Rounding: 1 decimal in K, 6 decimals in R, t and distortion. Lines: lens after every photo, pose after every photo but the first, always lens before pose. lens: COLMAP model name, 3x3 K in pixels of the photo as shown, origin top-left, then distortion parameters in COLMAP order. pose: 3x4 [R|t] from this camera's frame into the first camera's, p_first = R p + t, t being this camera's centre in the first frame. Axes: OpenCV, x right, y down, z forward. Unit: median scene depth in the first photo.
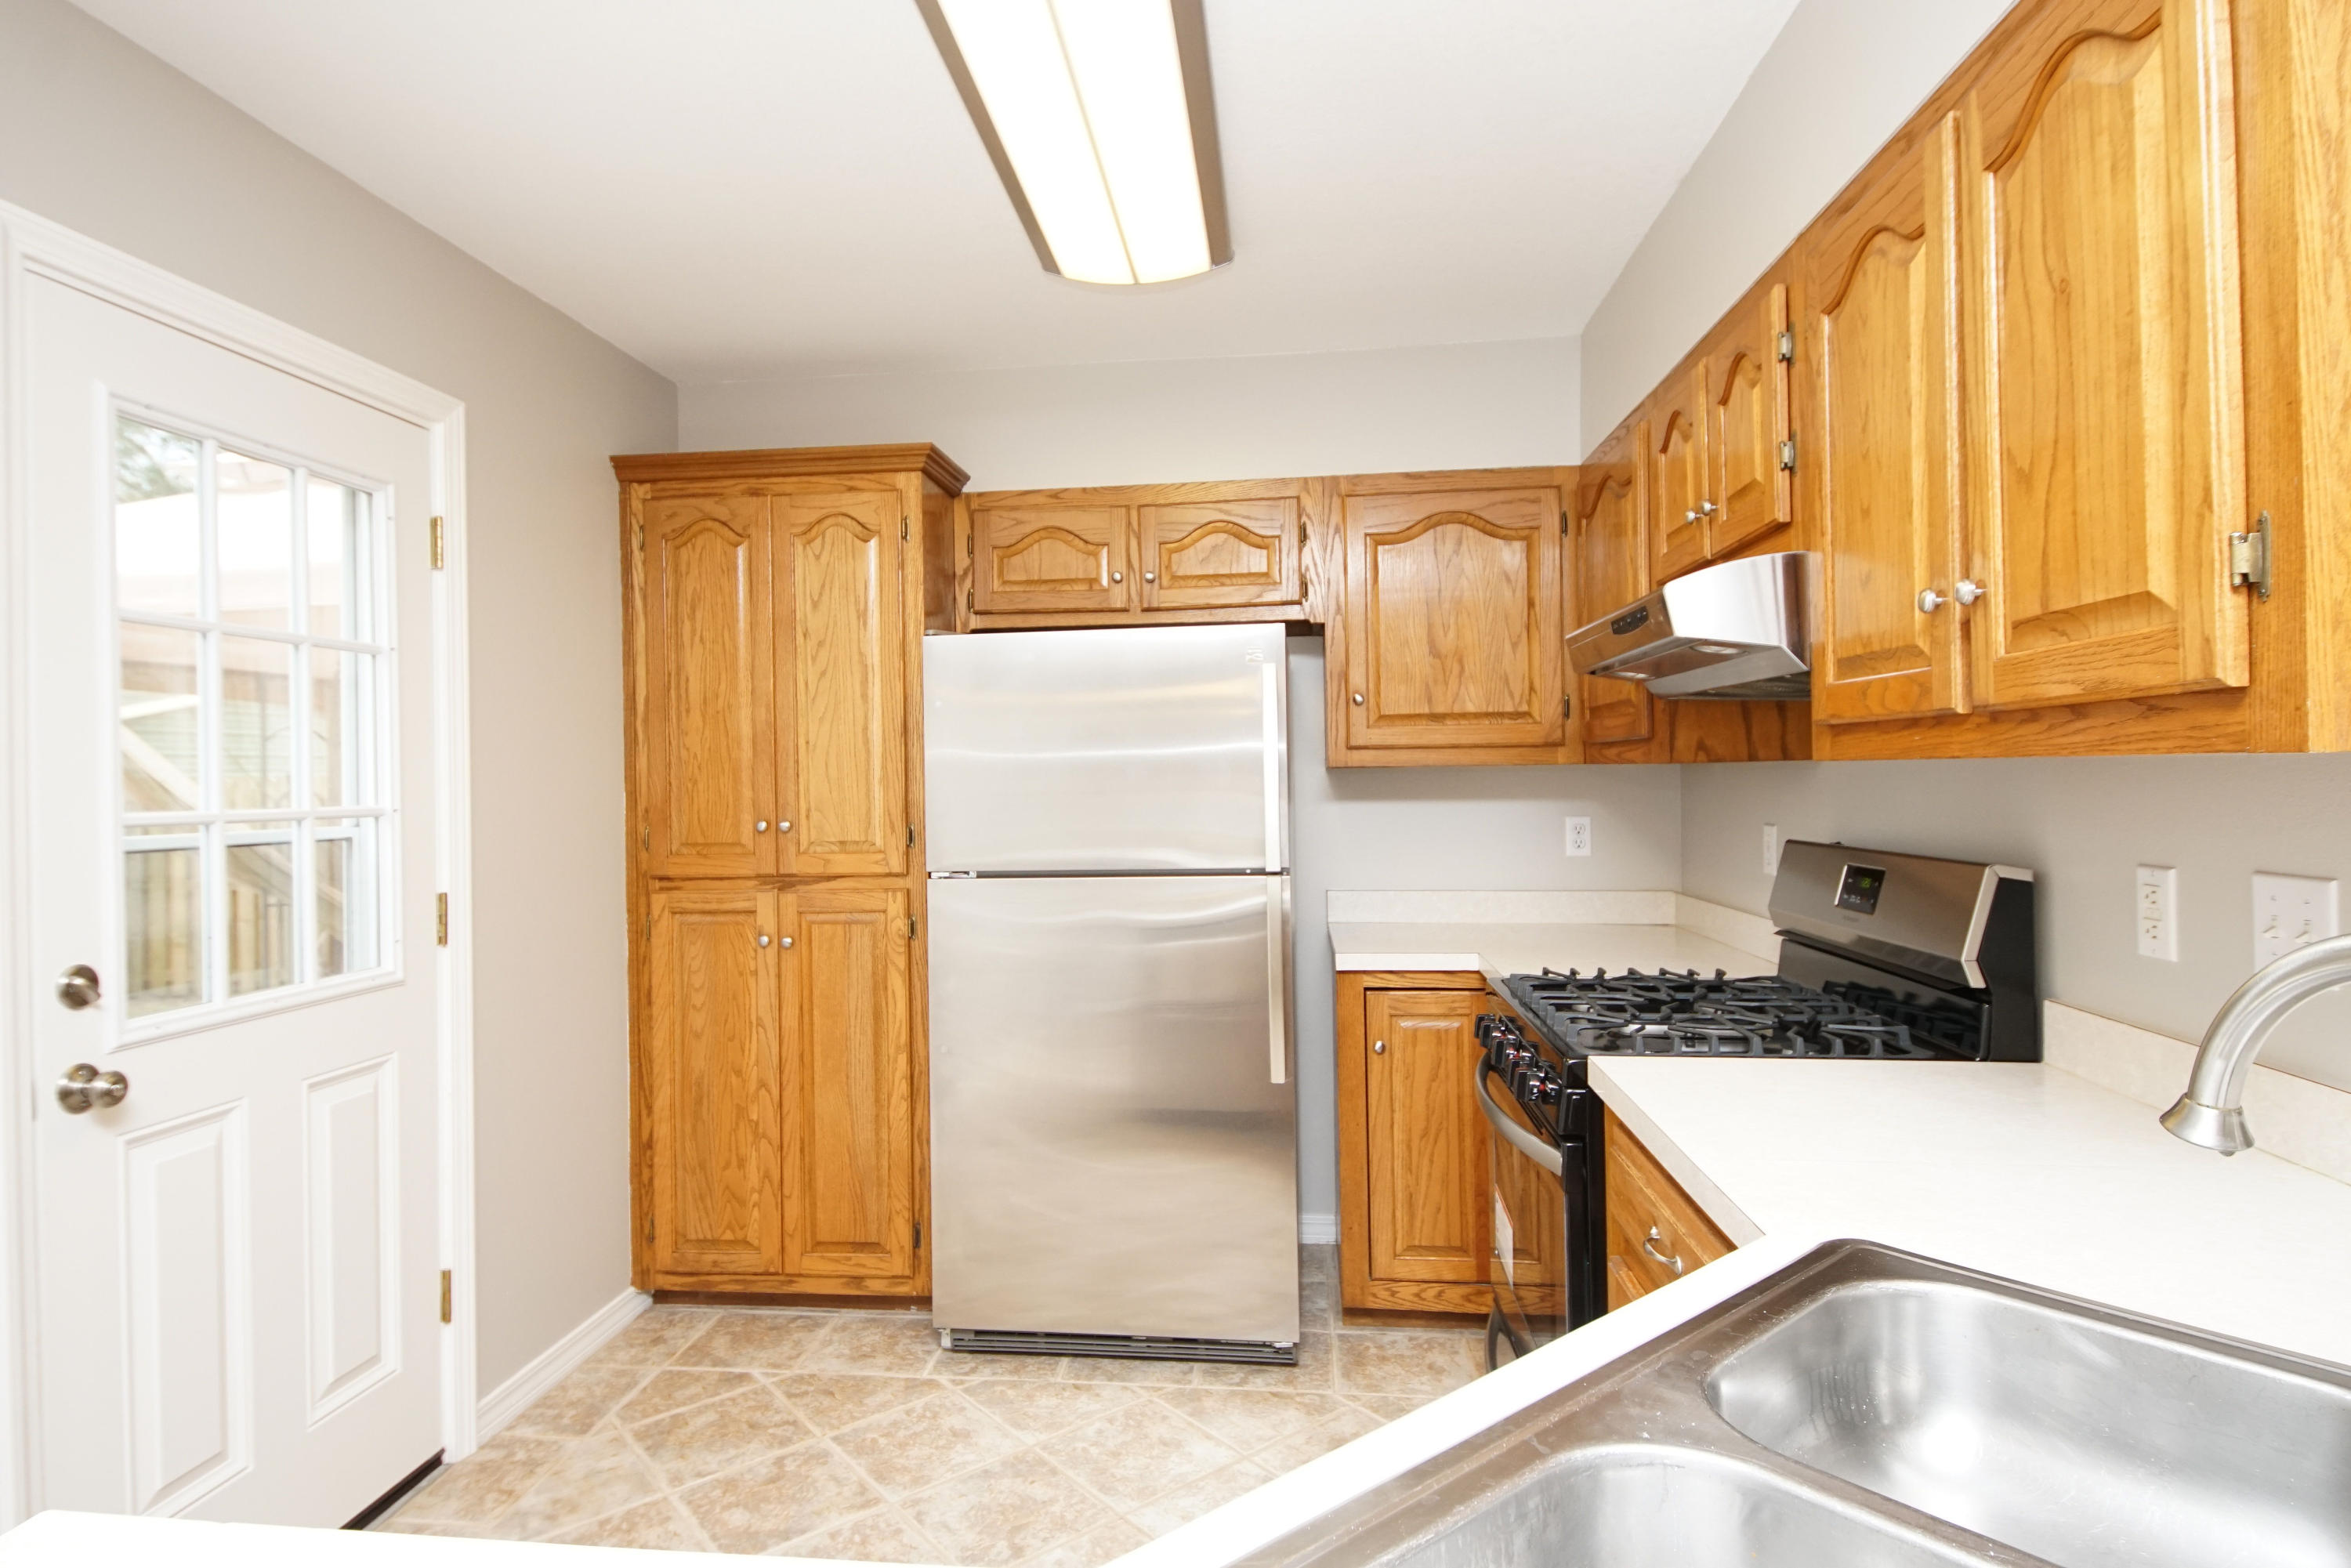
lens RADIAL K [[1260.4, 0, 1153.9], [0, 1260.4, 776.7], [0, 0, 1]] dist [0.032991, -0.029491]
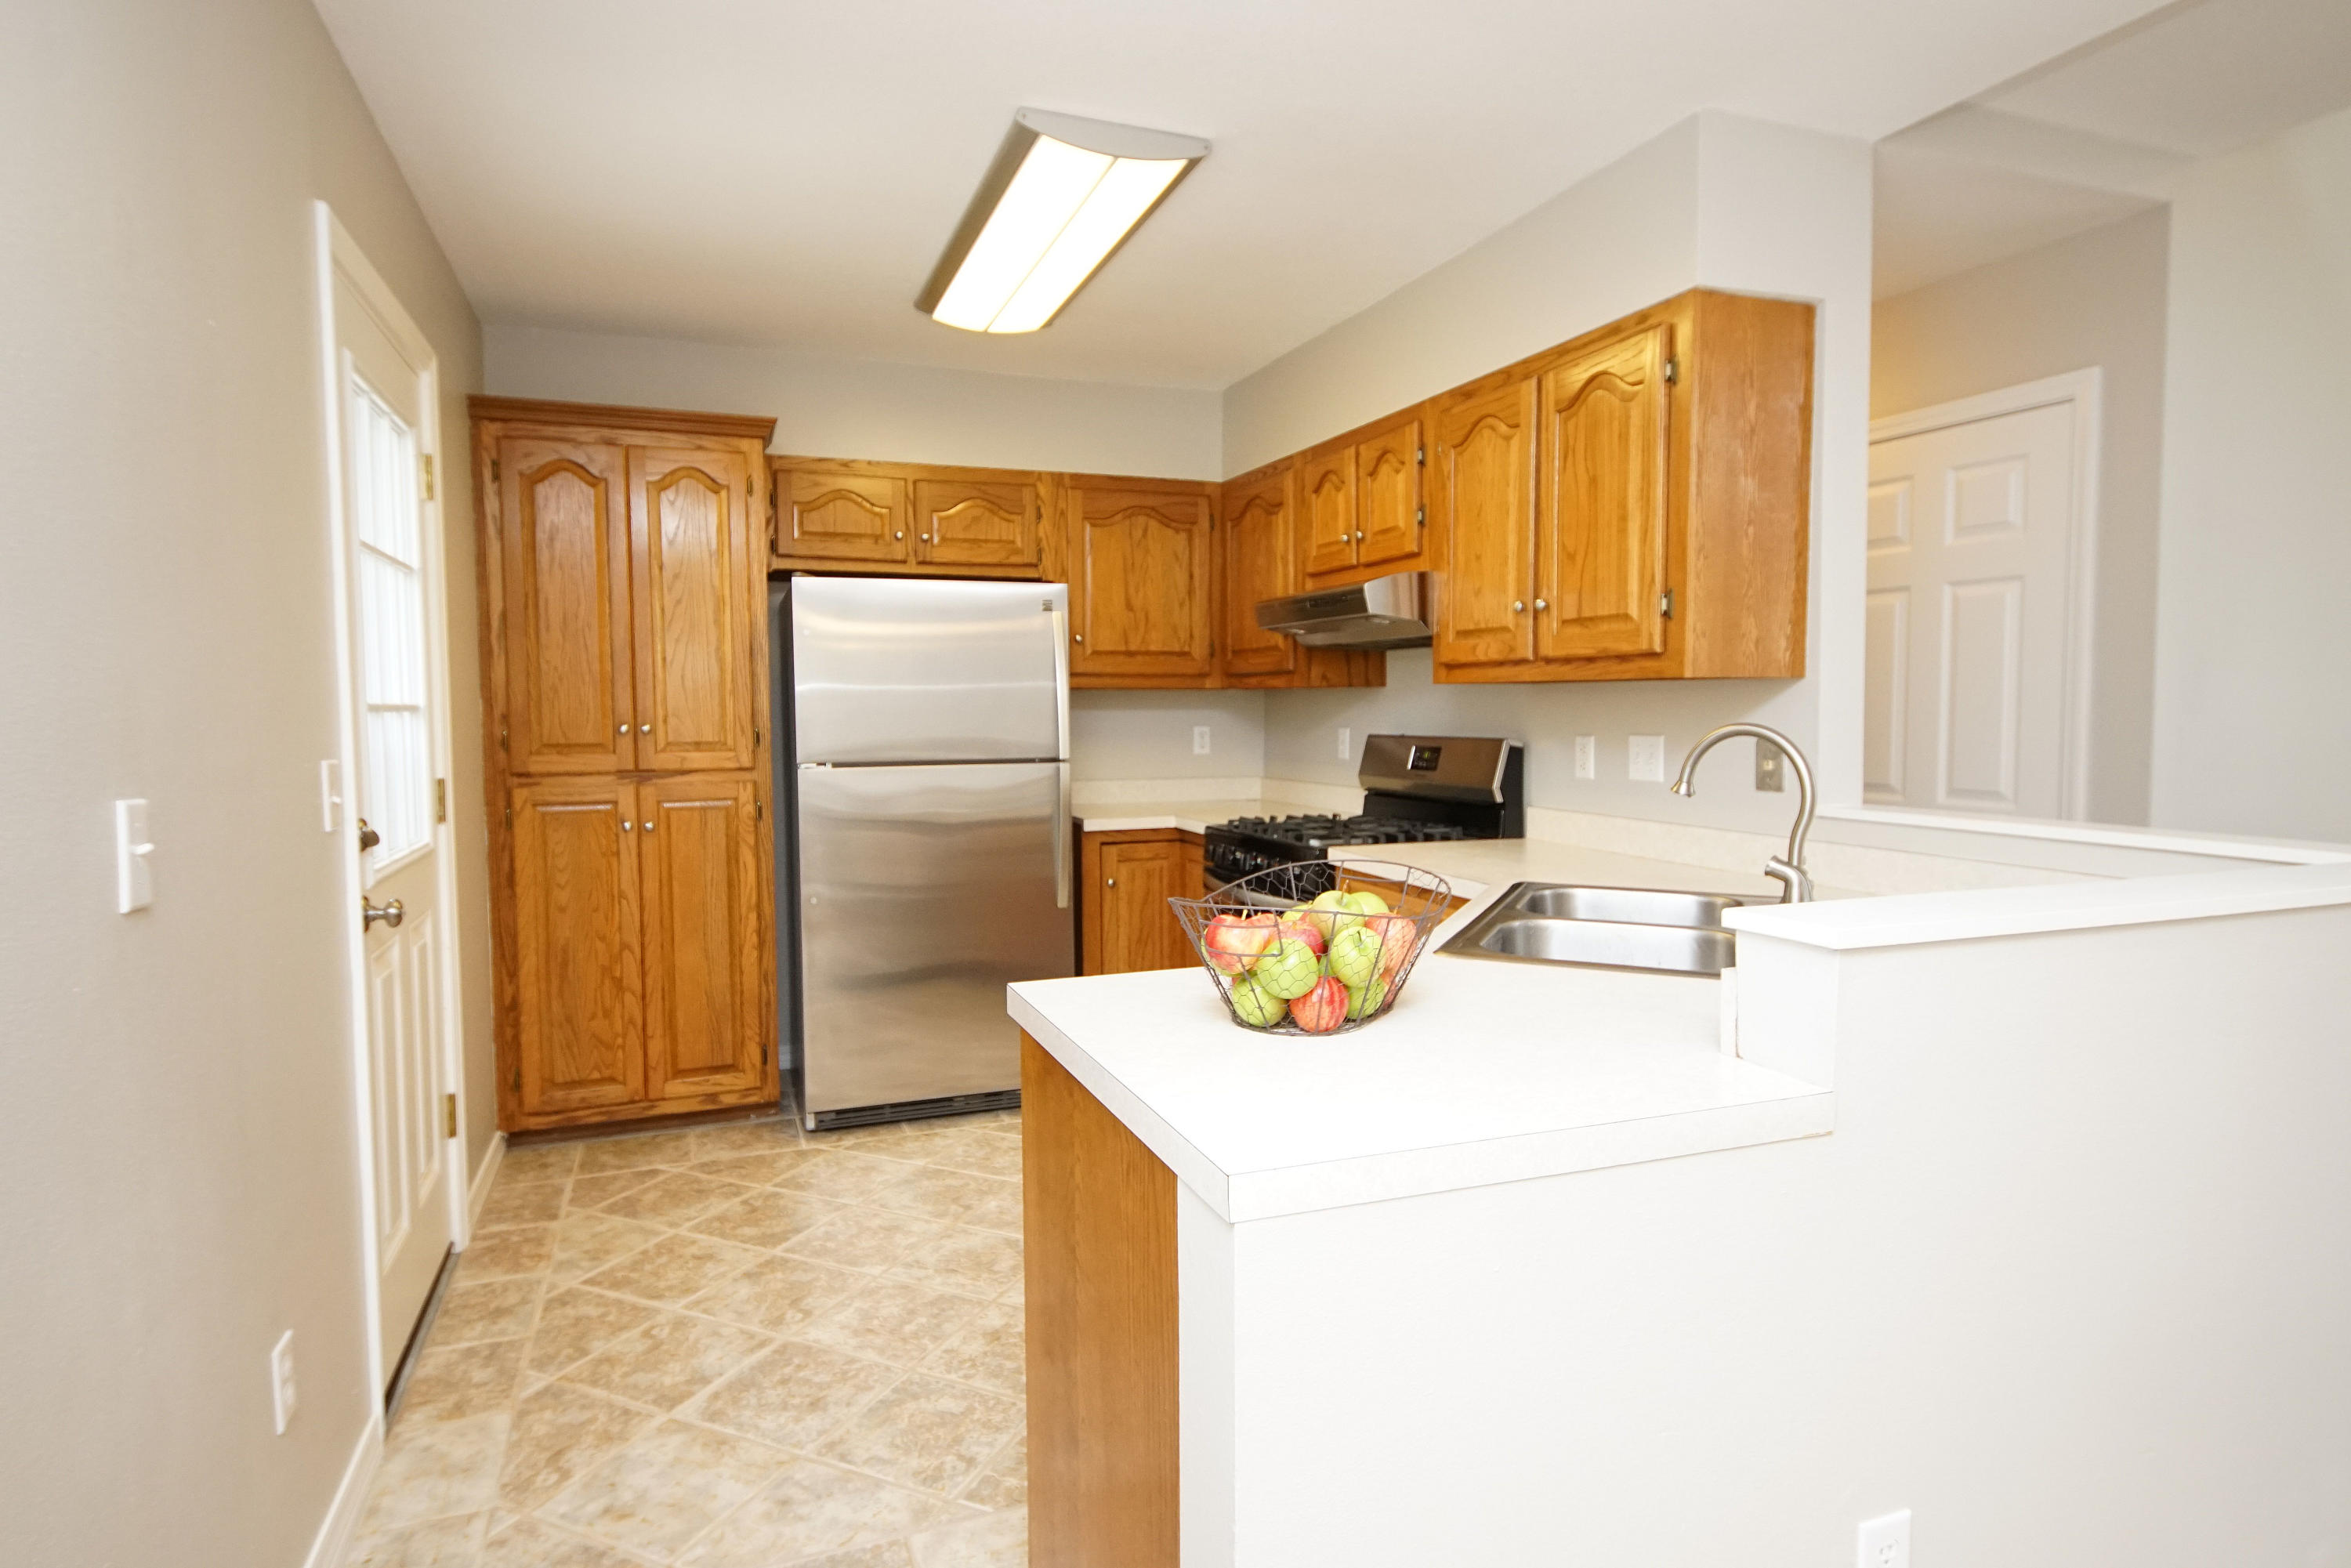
lens RADIAL K [[1260.4, 0, 1153.3], [0, 1260.4, 776.6], [0, 0, 1]] dist [0.032991, -0.029491]
pose [[0.892518, -0.014931, 0.450764, -0.404972], [-0.008345, 0.998734, 0.049606, 0.020676], [-0.450934, -0.048035, 0.891264, -0.280501]]
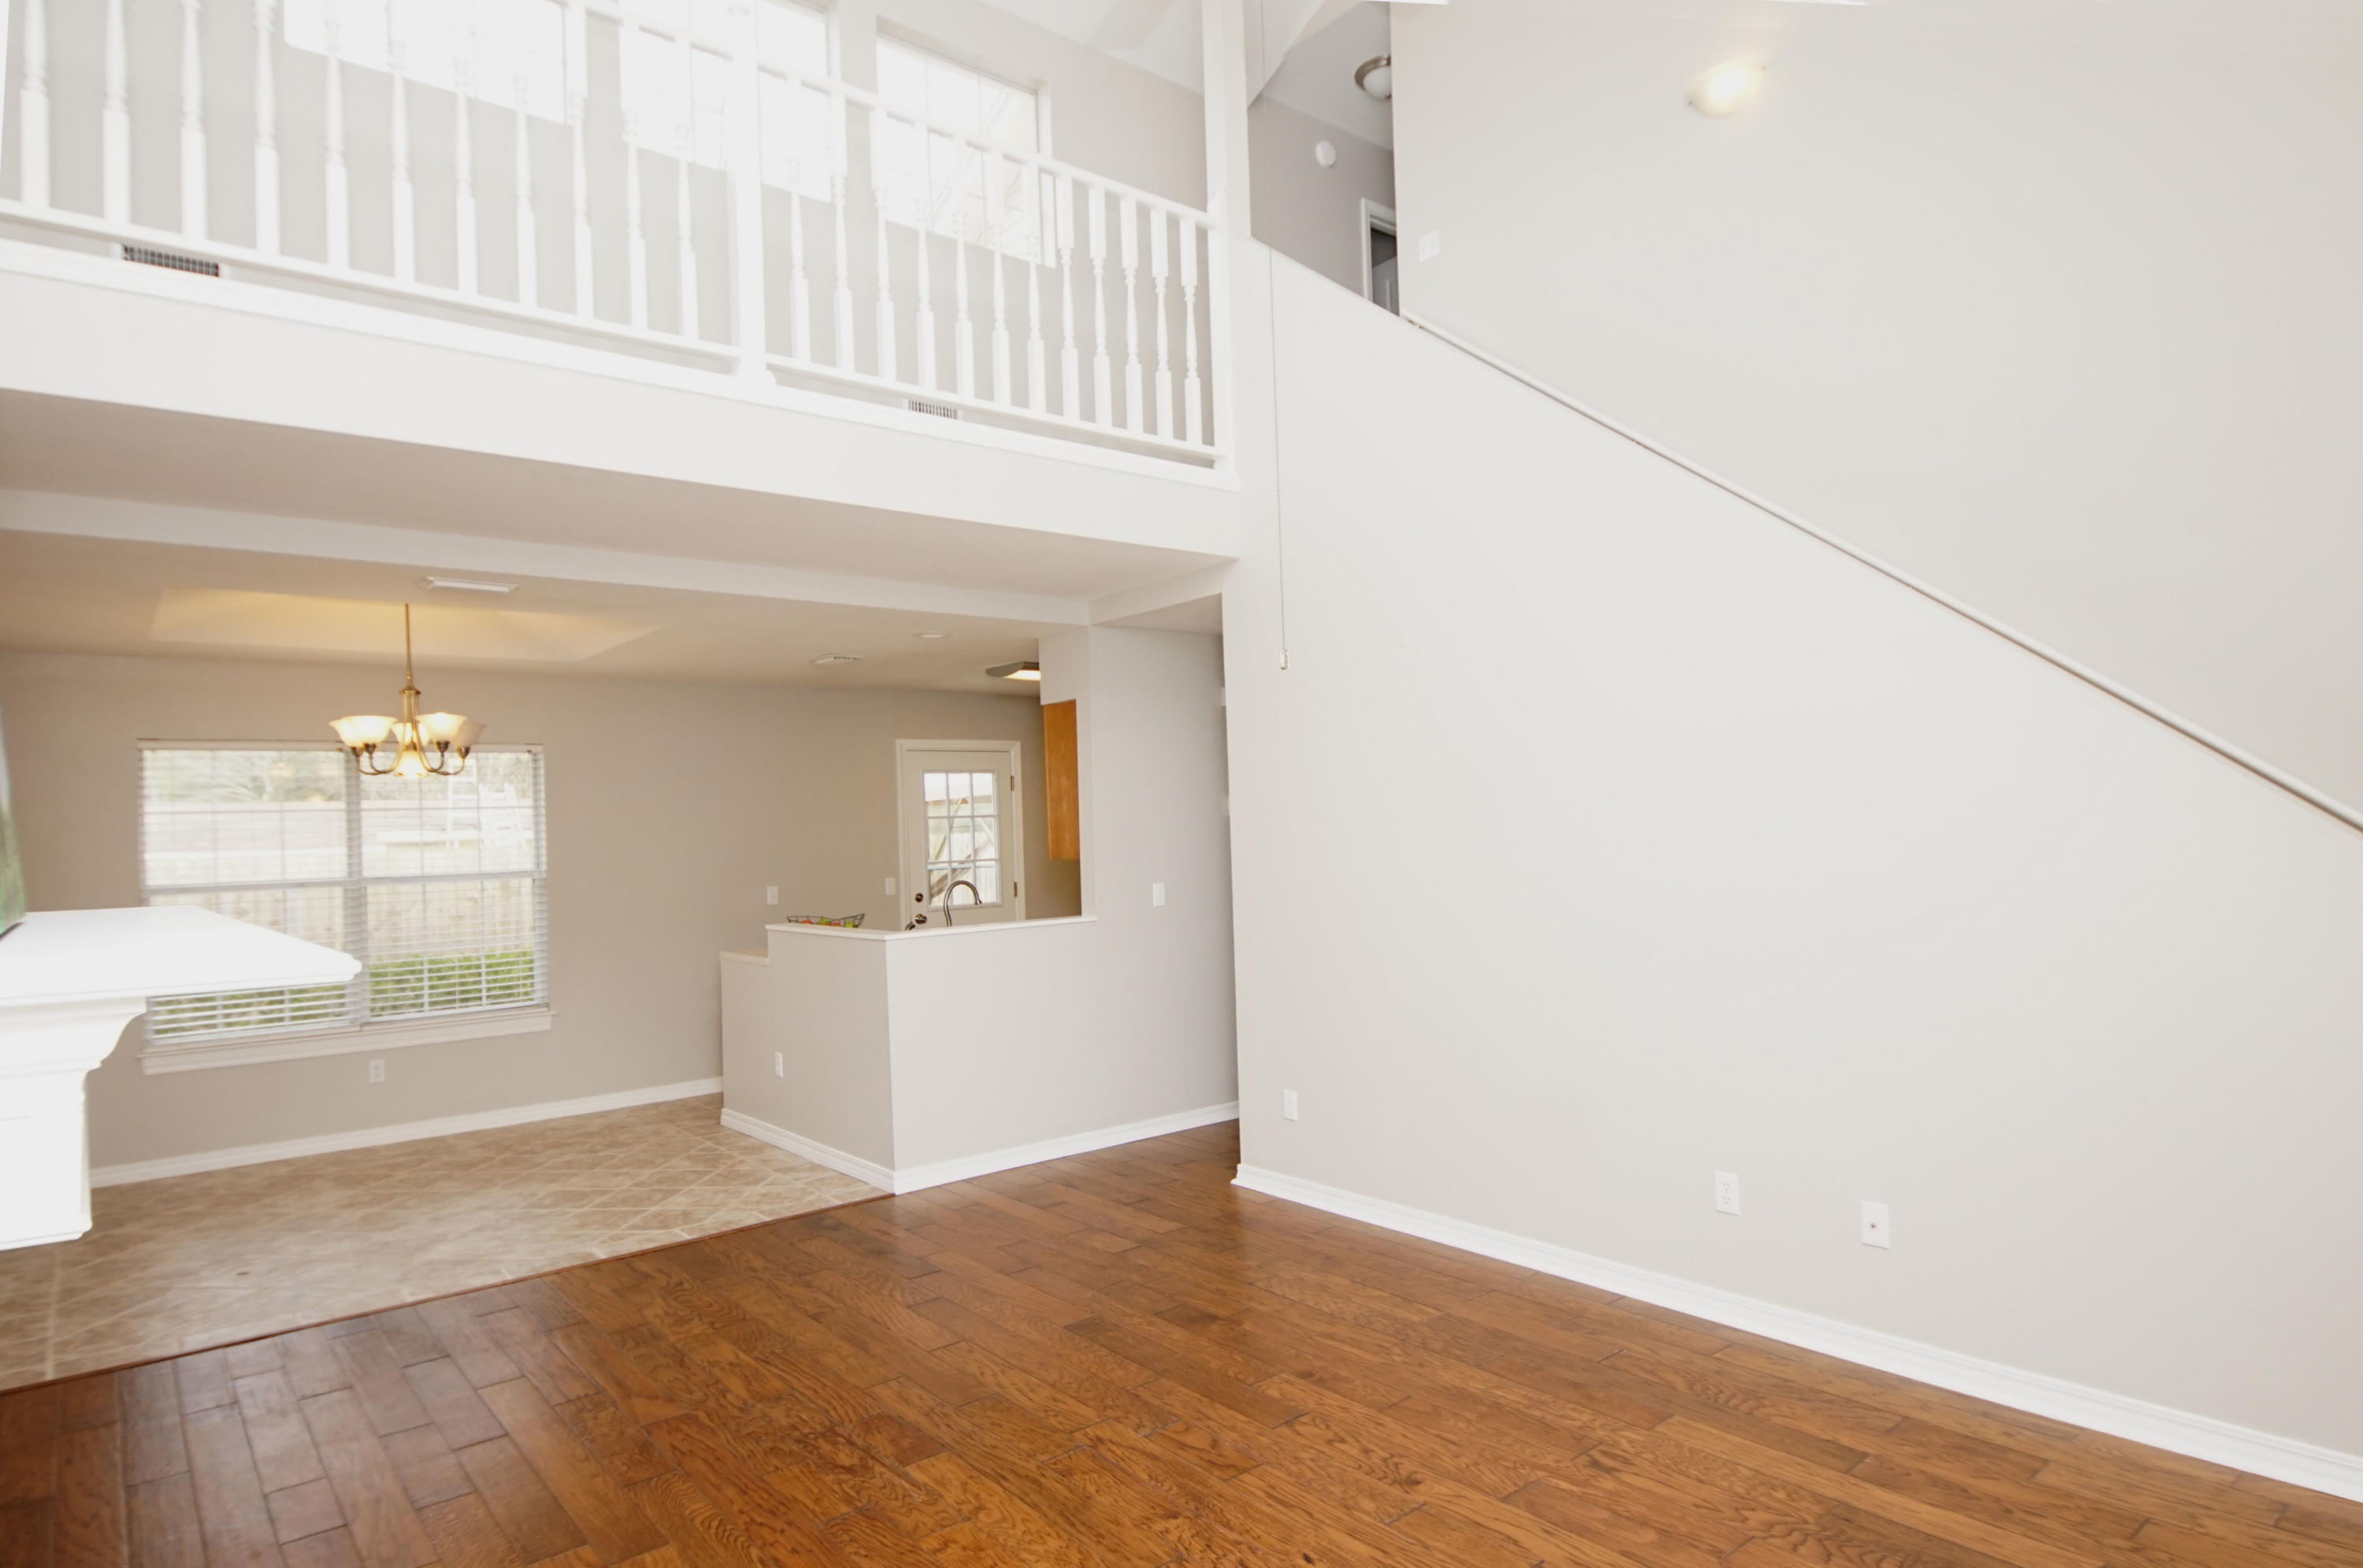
lens RADIAL K [[1320.7, 0, 1173.2], [0, 1320.7, 803.2], [0, 0, 1]] dist [0.032547, -0.002774]
pose [[0.716692, -0.019950, -0.697105, 1.879735], [0.022380, 0.999734, -0.005601, -0.079751], [0.697031, -0.011587, 0.716948, -1.074305]]
